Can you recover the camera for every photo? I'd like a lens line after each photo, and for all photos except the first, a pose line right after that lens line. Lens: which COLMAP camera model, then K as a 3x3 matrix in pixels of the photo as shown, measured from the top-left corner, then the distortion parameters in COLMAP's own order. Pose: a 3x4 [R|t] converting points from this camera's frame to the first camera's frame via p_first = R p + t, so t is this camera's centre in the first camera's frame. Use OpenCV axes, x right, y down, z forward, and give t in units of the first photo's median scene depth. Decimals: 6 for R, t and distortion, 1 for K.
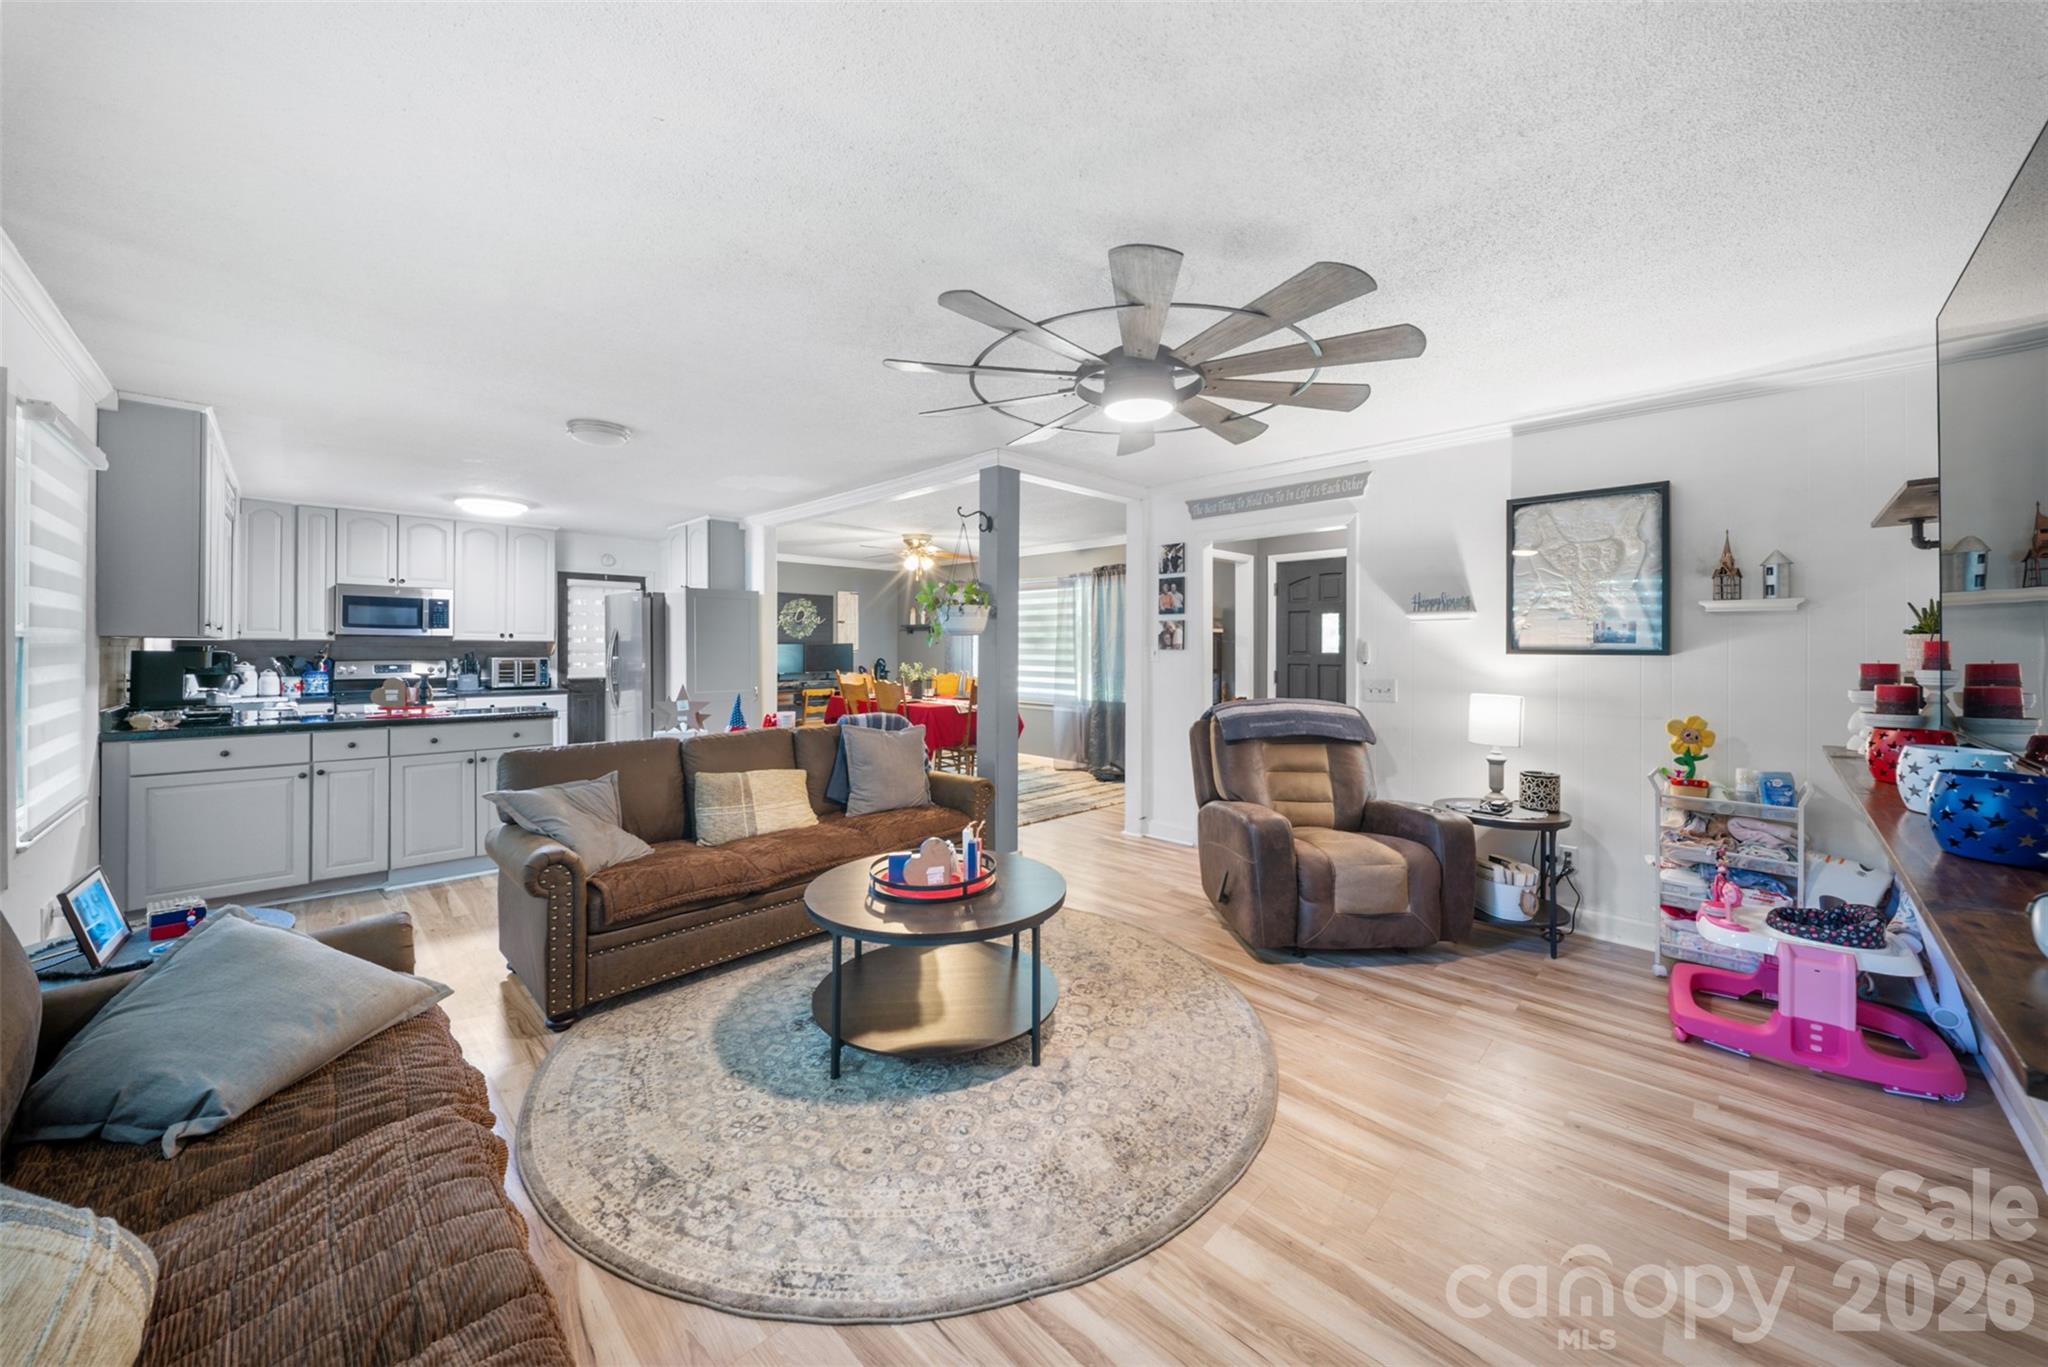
lens RADIAL K [[722.5, 0, 1029.9], [0, 722.5, 649.8], [0, 0, 1]] dist [-0.000232, -0.002045]
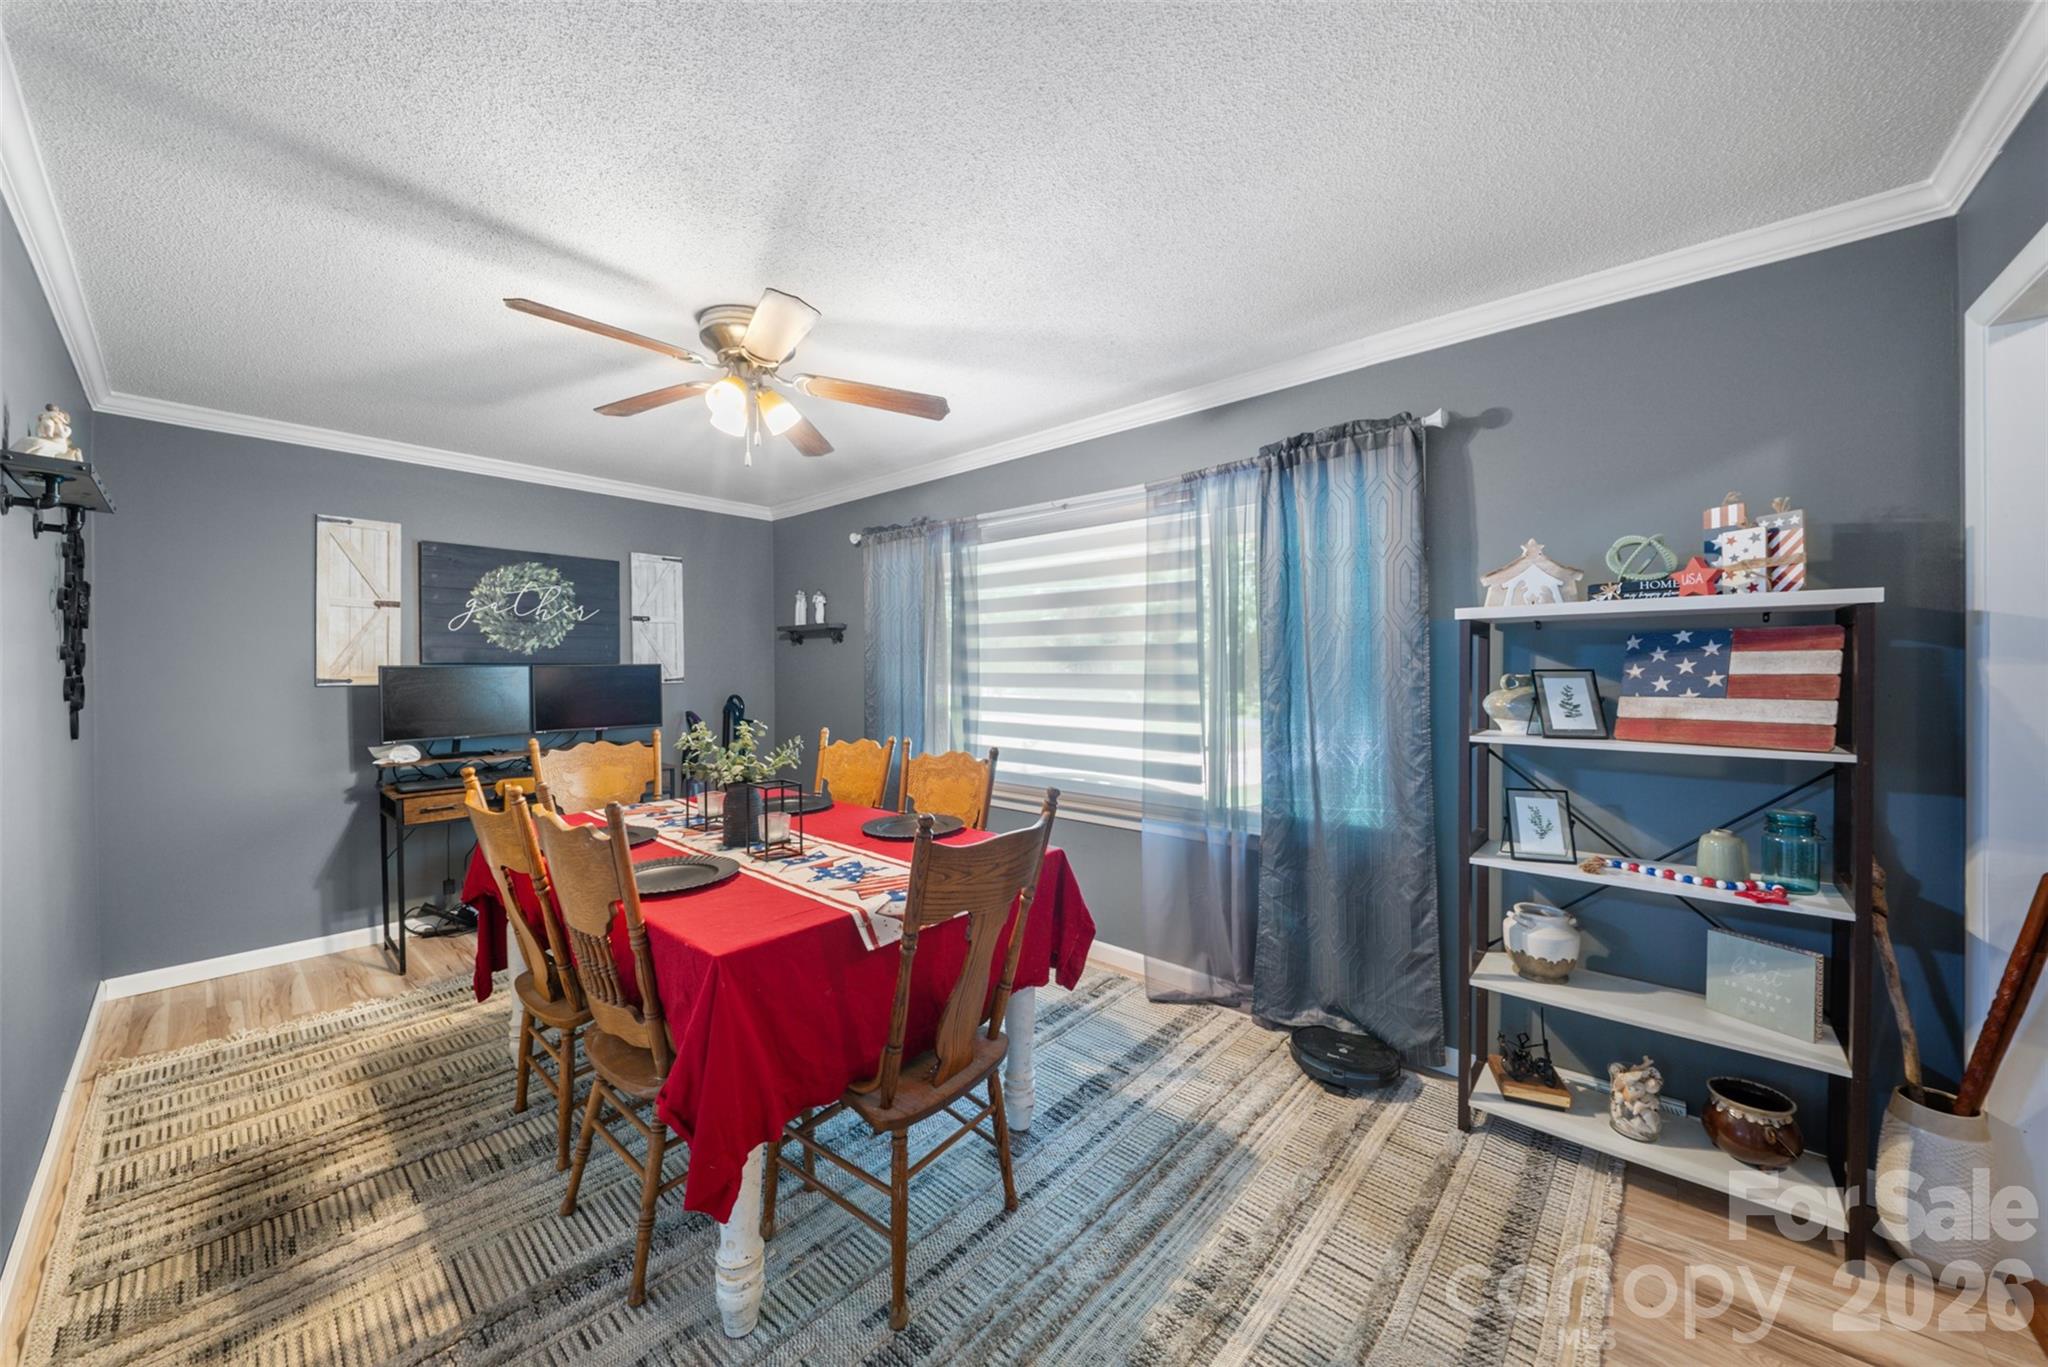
lens RADIAL K [[722.5, 0, 1032.0], [0, 722.5, 676.6], [0, 0, 1]] dist [-0.000232, -0.002045]
pose [[0.997170, -0.005990, 0.074938, -0.063651], [0.005663, 0.999974, 0.004574, -0.002151], [-0.074964, -0.004137, 0.997178, 0.756689]]
